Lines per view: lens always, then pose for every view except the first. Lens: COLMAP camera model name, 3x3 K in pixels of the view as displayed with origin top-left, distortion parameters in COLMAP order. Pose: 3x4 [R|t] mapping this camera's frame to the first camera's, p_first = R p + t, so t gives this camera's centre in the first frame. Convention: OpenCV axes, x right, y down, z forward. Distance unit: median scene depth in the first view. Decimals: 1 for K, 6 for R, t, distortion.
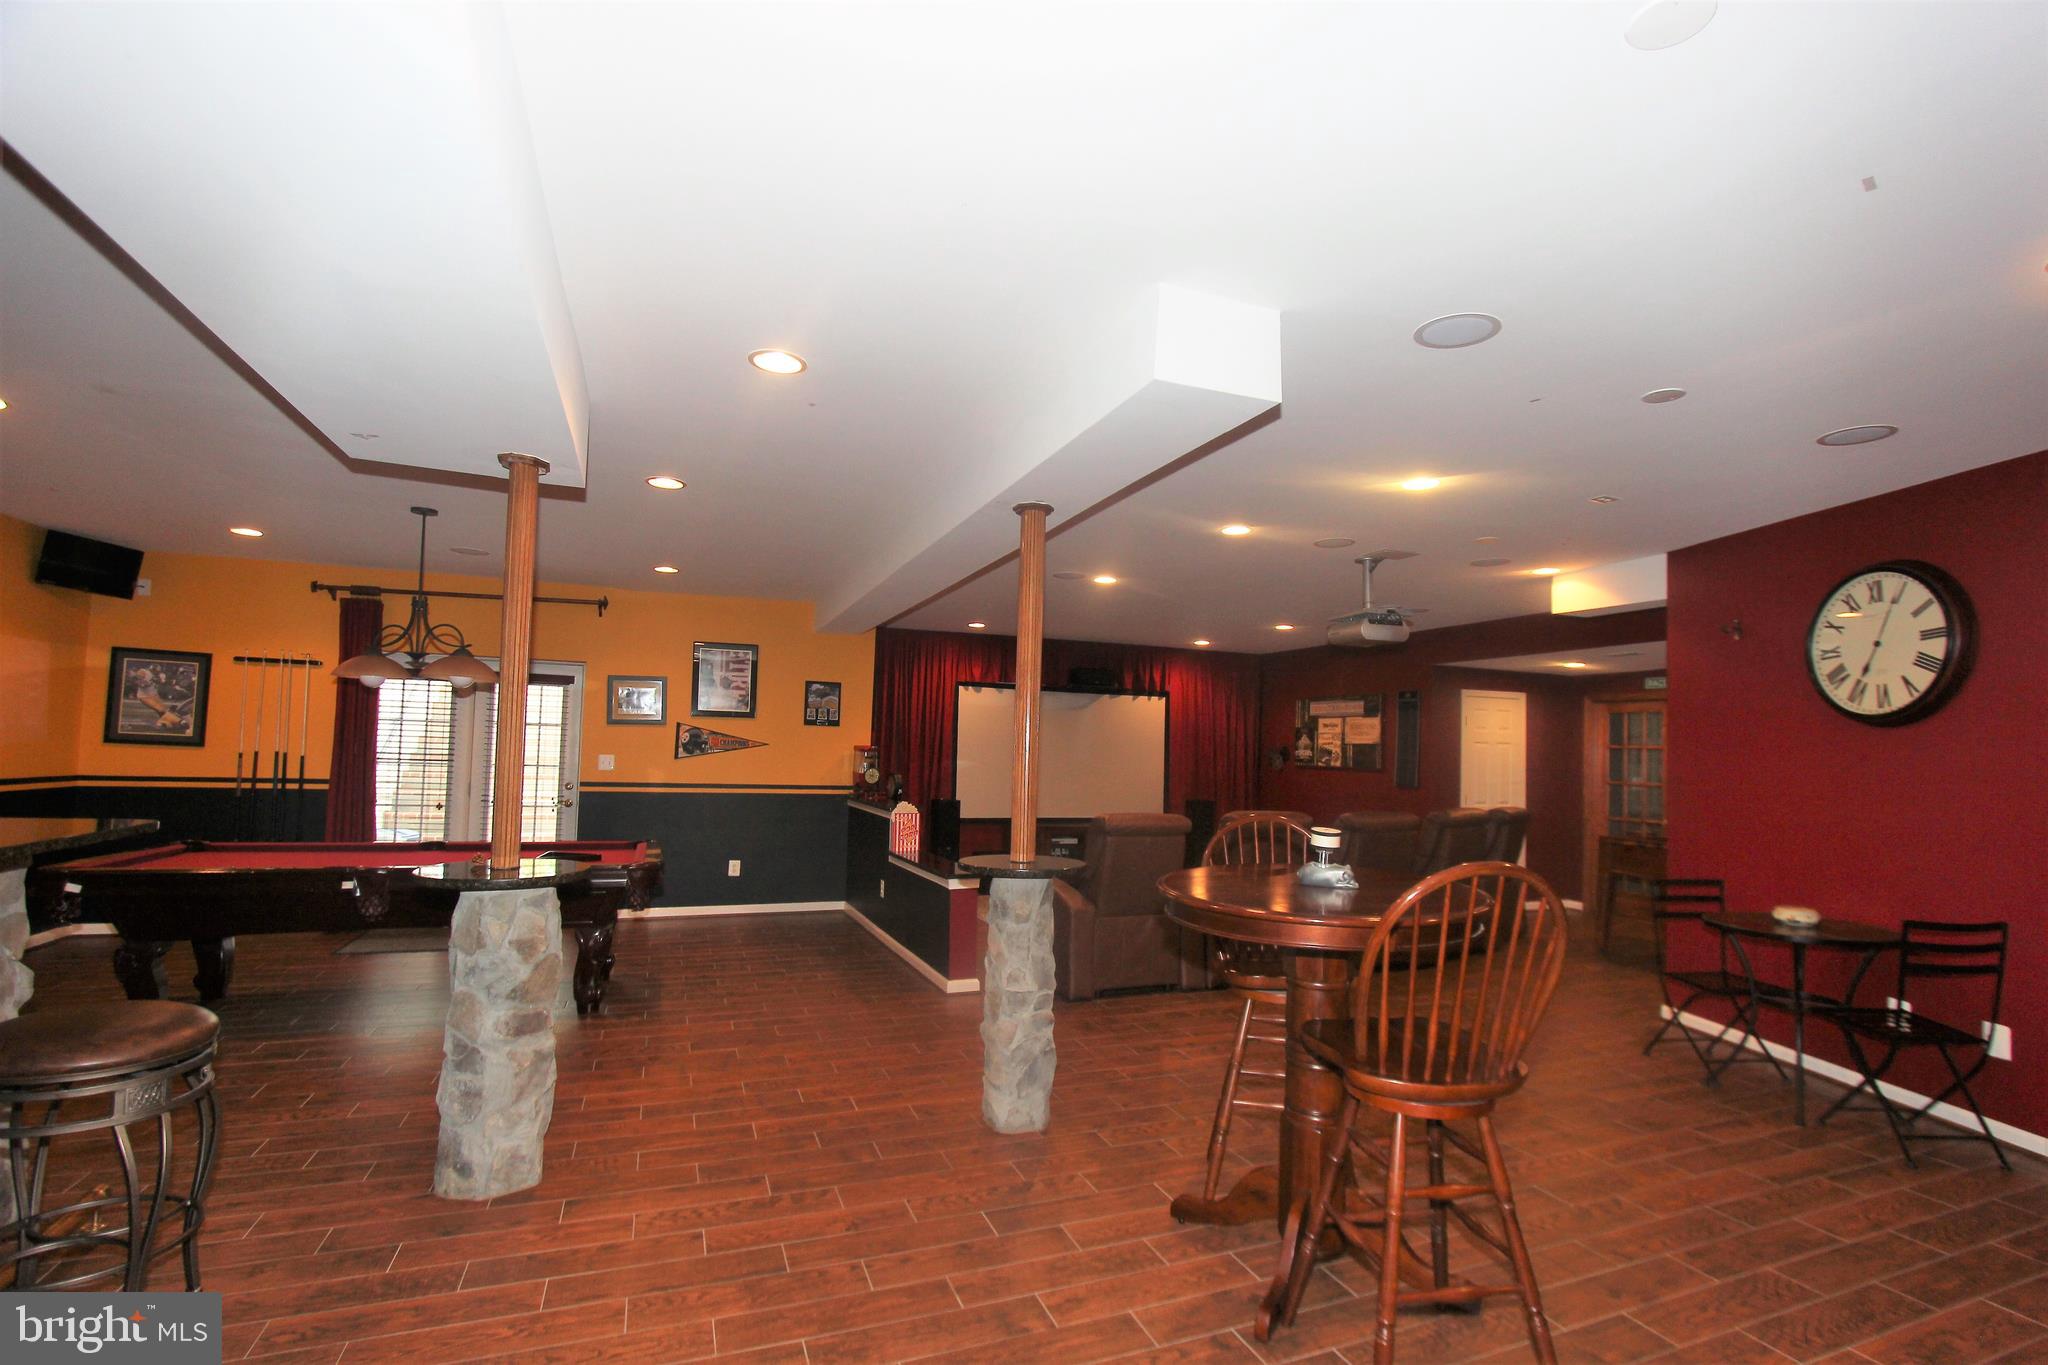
lens RADIAL K [[941.0, 0, 1030.5], [0, 941.0, 705.0], [0, 0, 1]] dist [-0.016443, 0.001314]
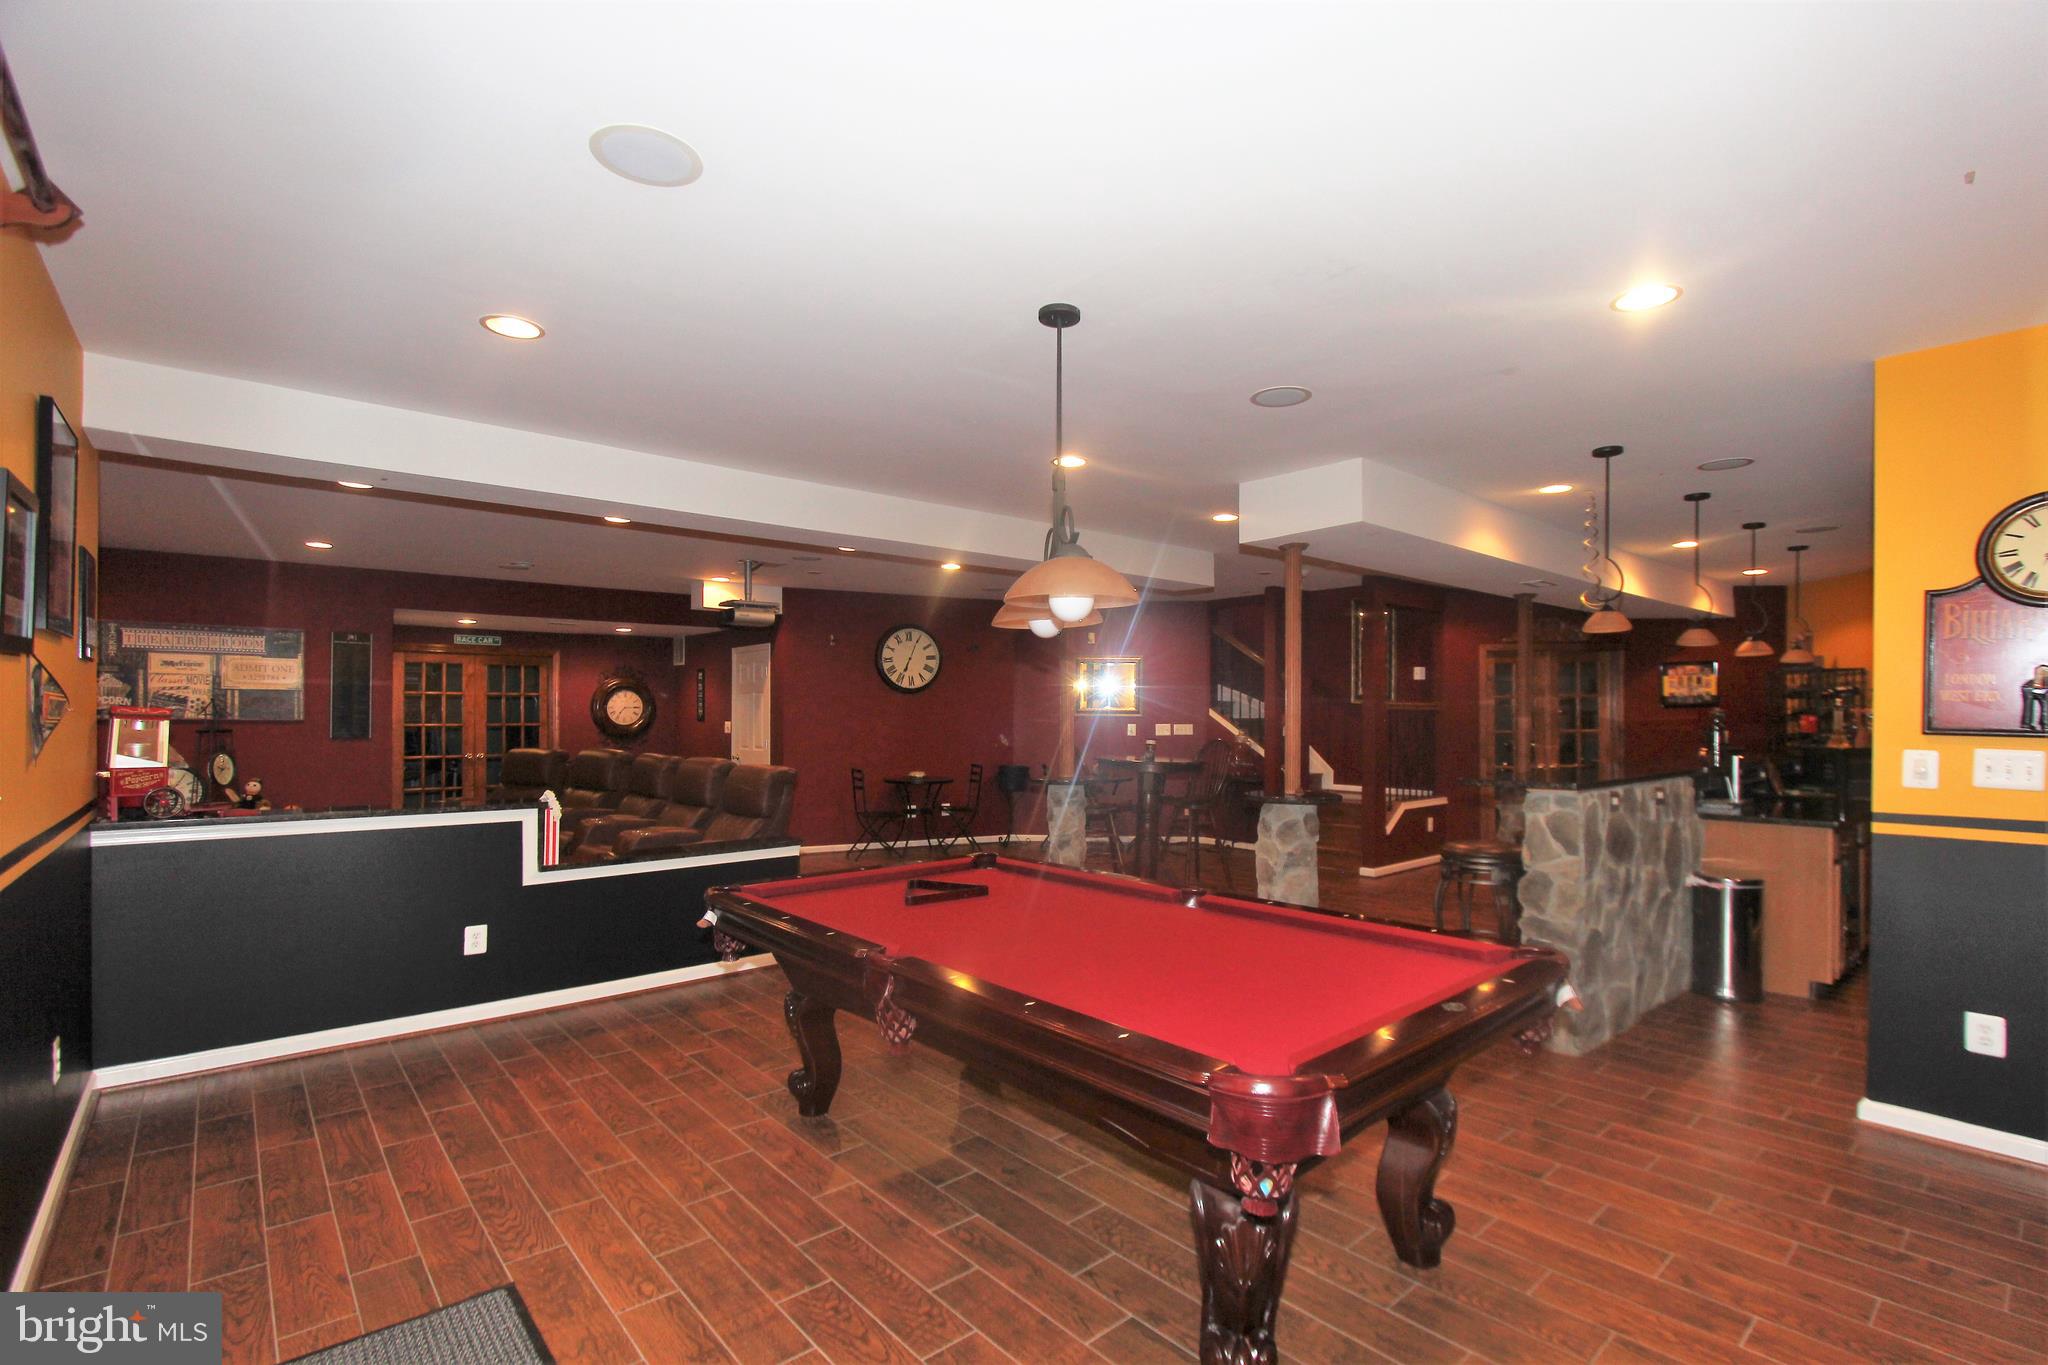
lens RADIAL K [[941.0, 0, 1042.4], [0, 941.0, 698.4], [0, 0, 1]] dist [-0.016443, 0.001314]
pose [[-0.337326, -0.015372, 0.941262, -1.562299], [-0.060906, 0.998128, -0.005526, 0.030510], [-0.939415, -0.059192, -0.337631, 1.568512]]
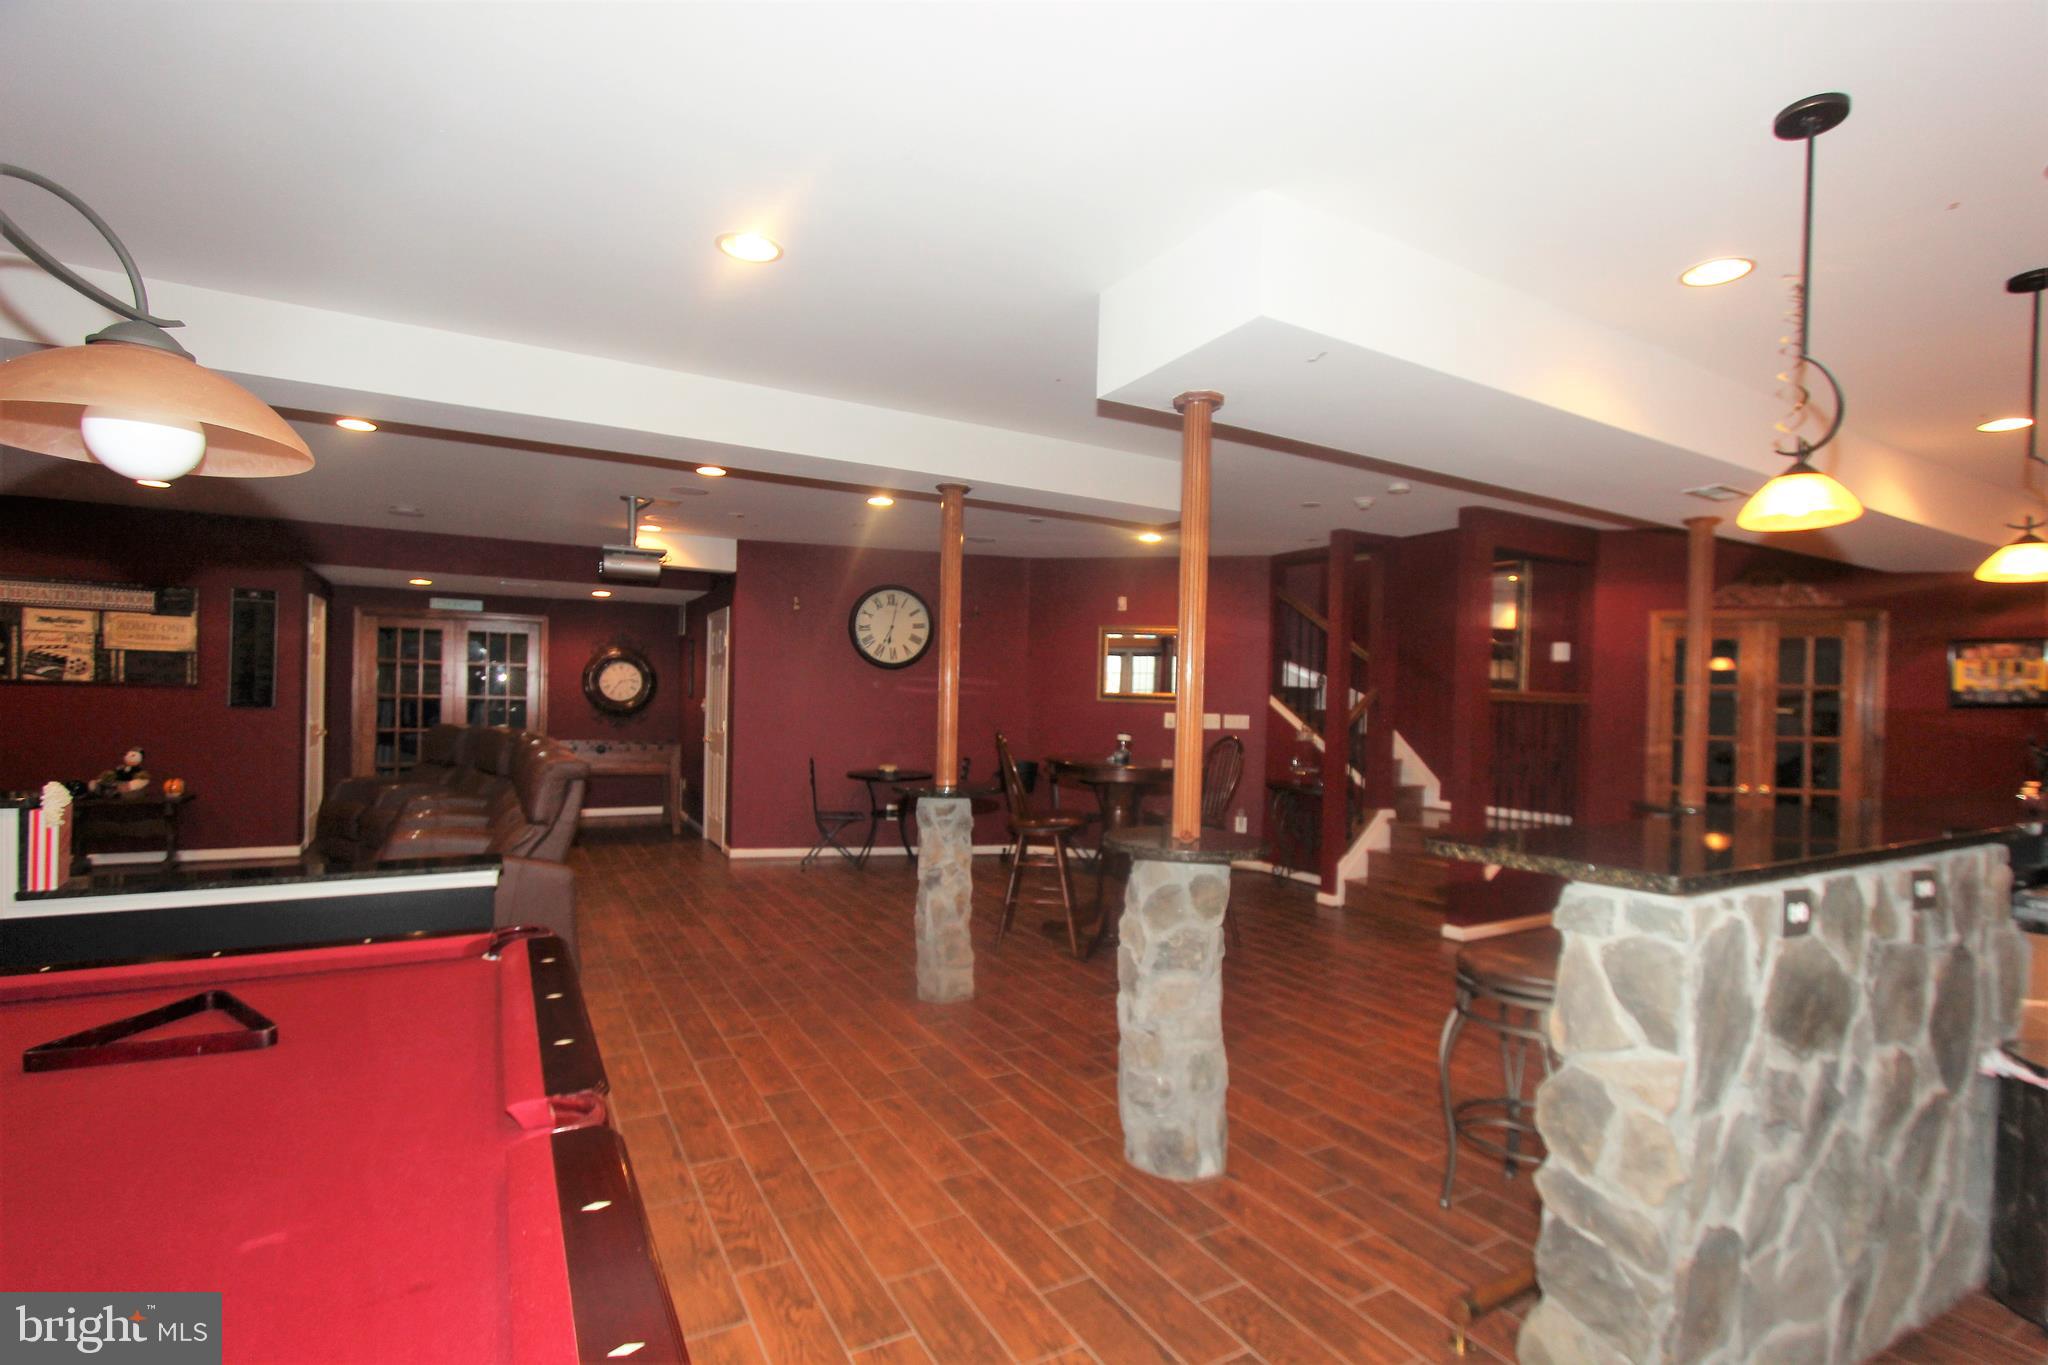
lens RADIAL K [[941.0, 0, 1044.6], [0, 941.0, 698.6], [0, 0, 1]] dist [-0.016443, 0.001314]
pose [[-0.149922, -0.033812, 0.988119, -1.168120], [-0.080062, 0.996548, 0.021953, 0.016806], [-0.985451, -0.075820, -0.152112, 1.023514]]
